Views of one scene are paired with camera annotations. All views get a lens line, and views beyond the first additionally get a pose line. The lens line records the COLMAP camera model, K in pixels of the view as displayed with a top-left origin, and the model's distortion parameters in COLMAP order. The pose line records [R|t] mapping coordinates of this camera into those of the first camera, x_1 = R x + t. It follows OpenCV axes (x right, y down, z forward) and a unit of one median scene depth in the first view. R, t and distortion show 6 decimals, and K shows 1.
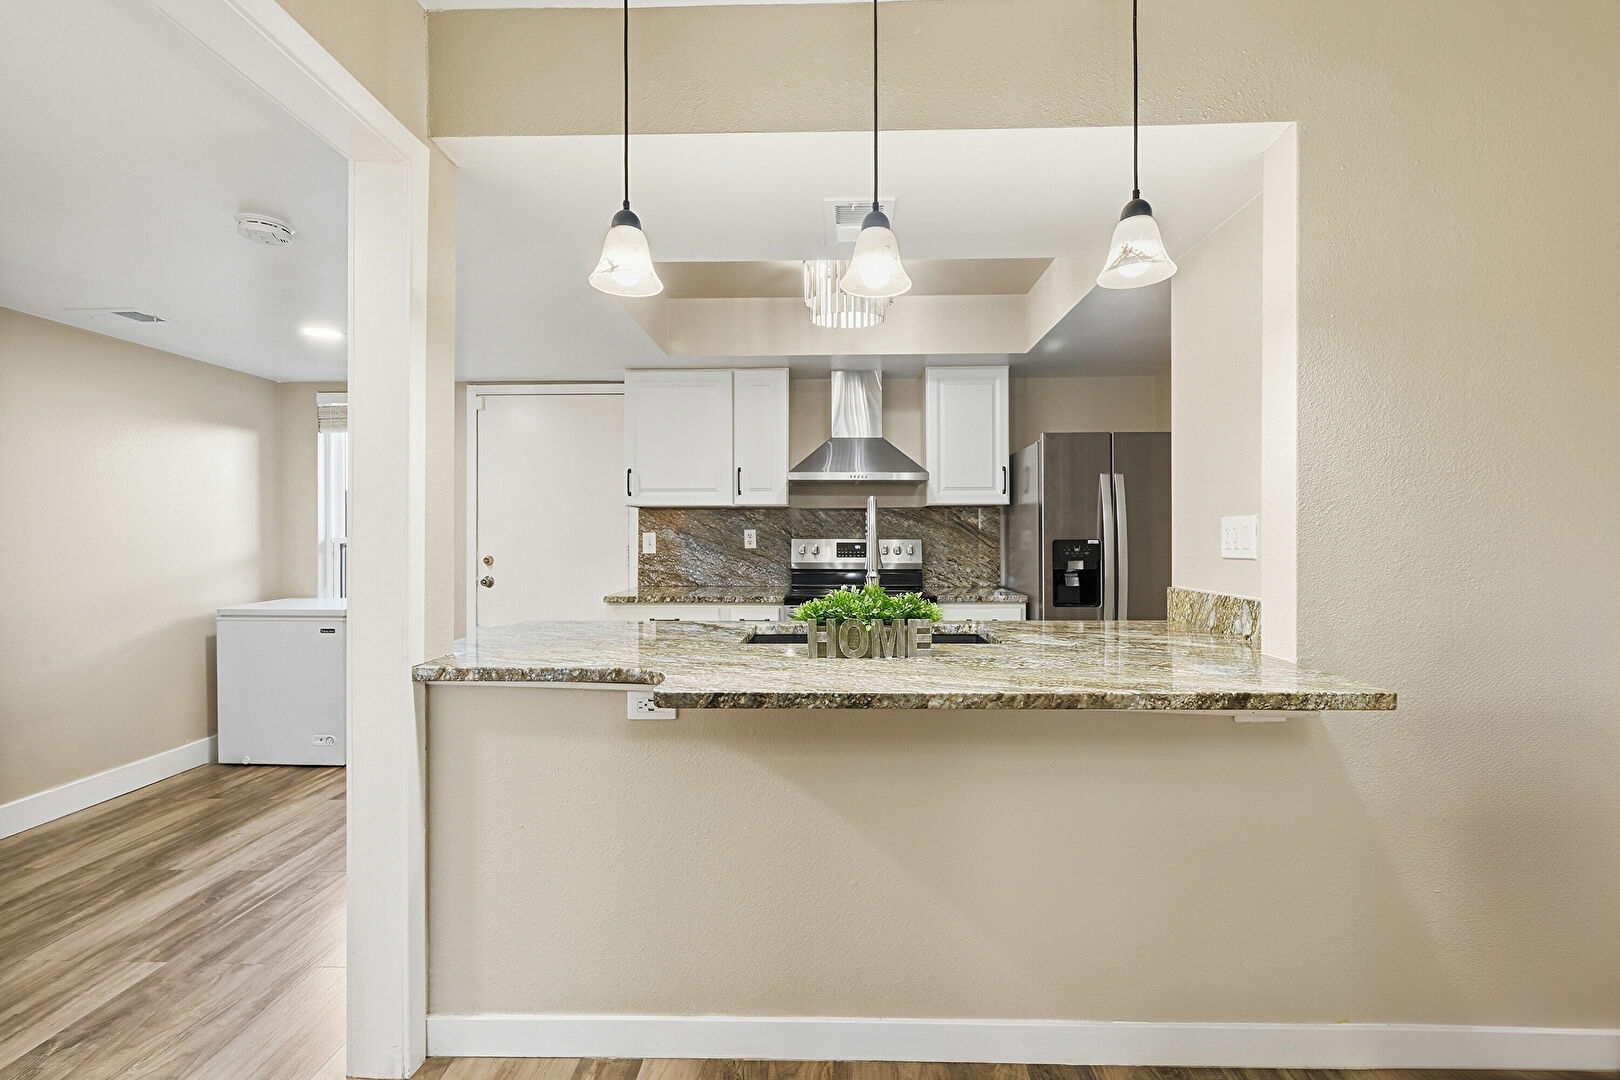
lens RADIAL K [[703.8, 0, 818.9], [0, 703.8, 536.9], [0, 0, 1]] dist [-0.001257, -0.000212]
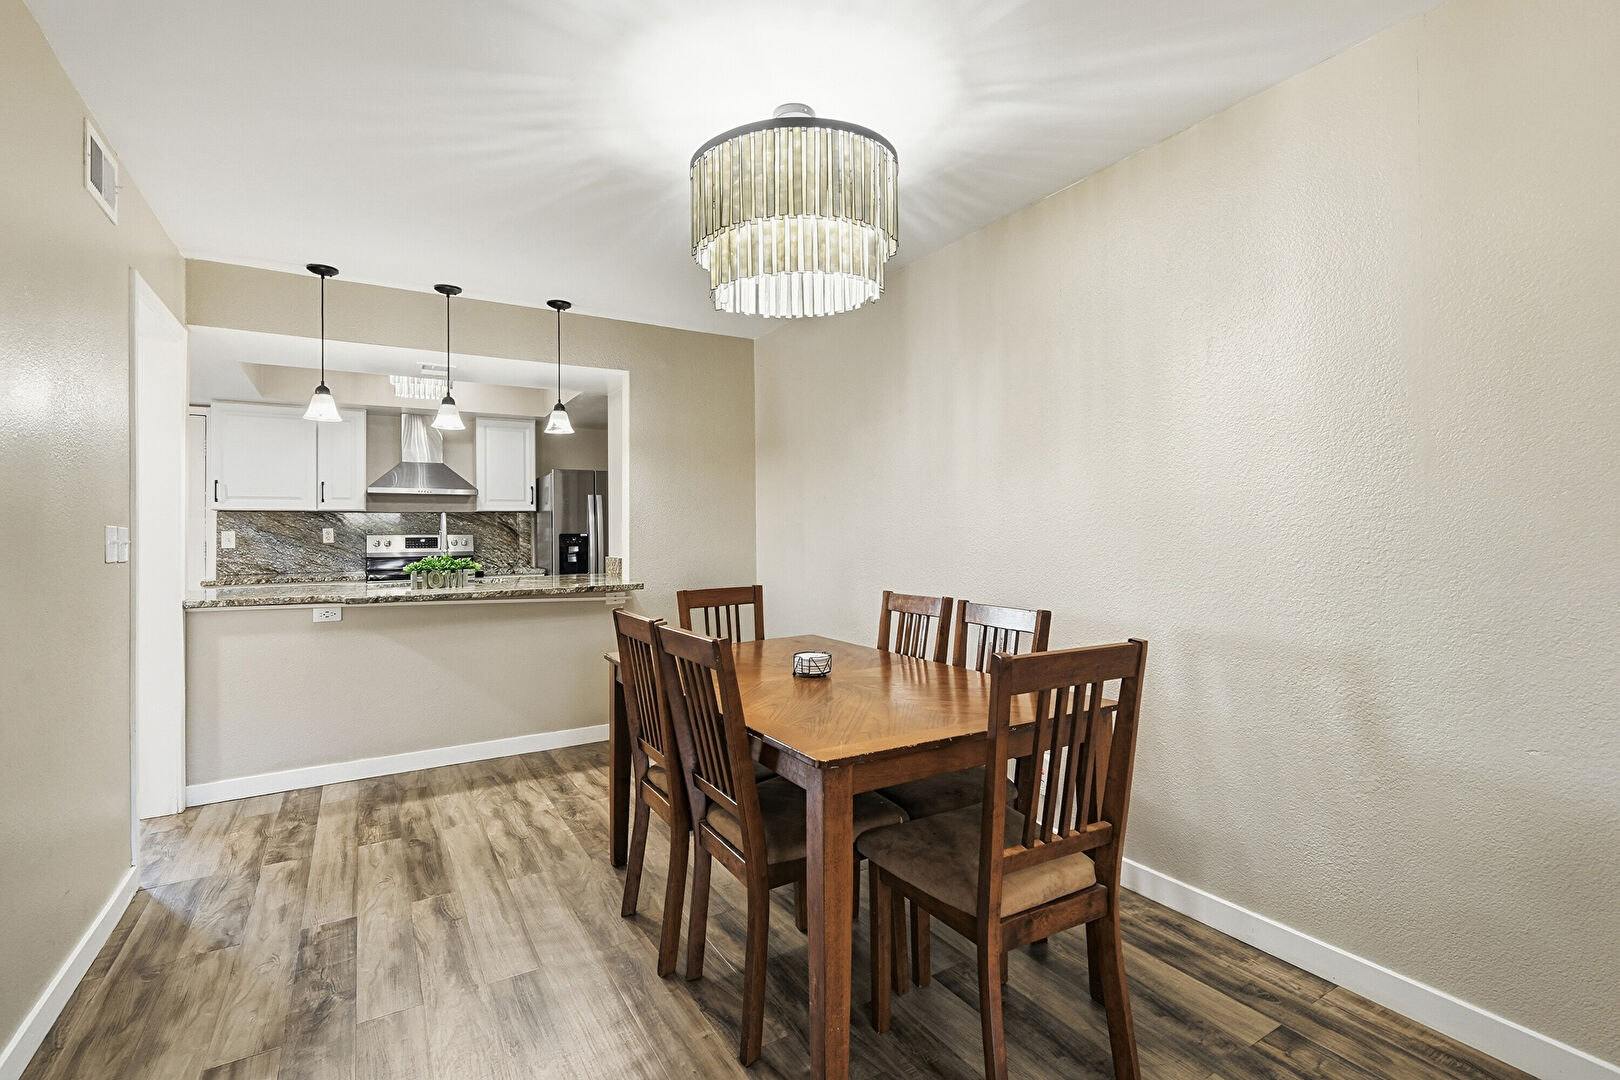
lens RADIAL K [[741.7, 0, 822.4], [0, 741.7, 523.9], [0, 0, 1]] dist [-0.000578, -0.000332]
pose [[0.837245, -0.001286, 0.546827, -0.087692], [0.007641, 0.999927, -0.009348, 0.001315], [-0.546775, 0.012005, 0.837194, -0.679455]]
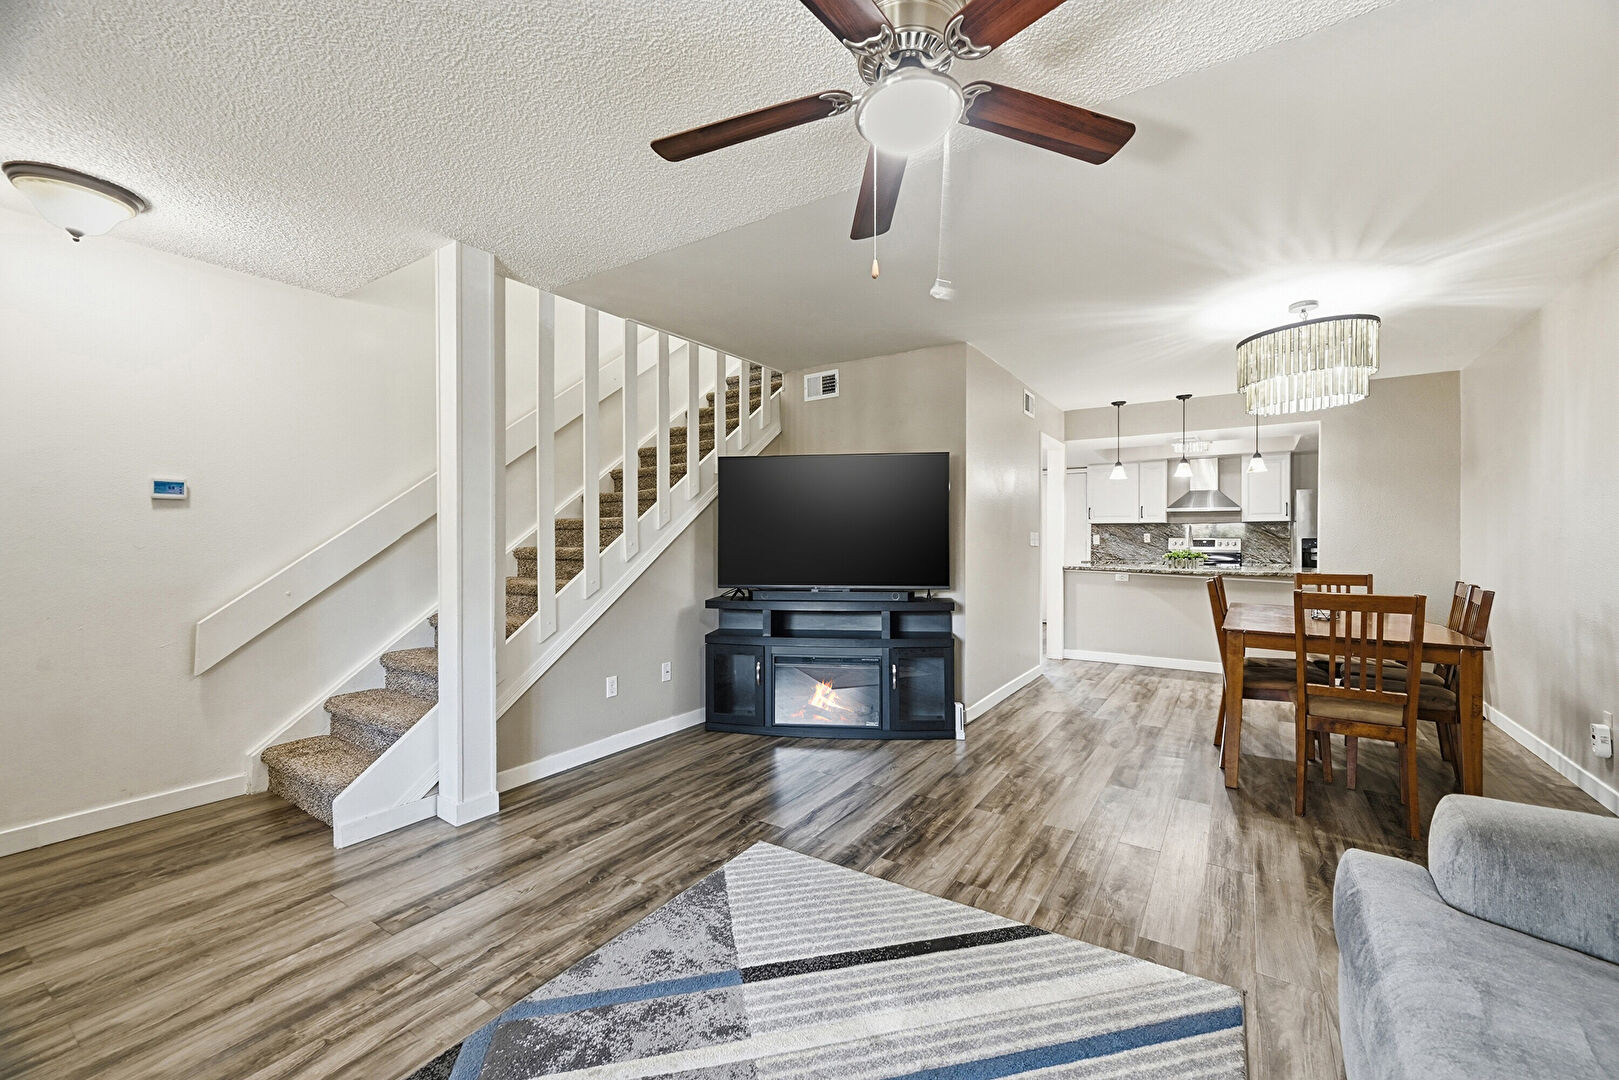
lens RADIAL K [[646.2, 0, 819.8], [0, 646.2, 539.8], [0, 0, 1]] dist [0.001526, 0.000025]
pose [[0.848754, 0.003625, -0.528776, 0.105470], [-0.002573, 0.999993, 0.002725, 0.006288], [0.528782, -0.000952, 0.848757, -1.286984]]
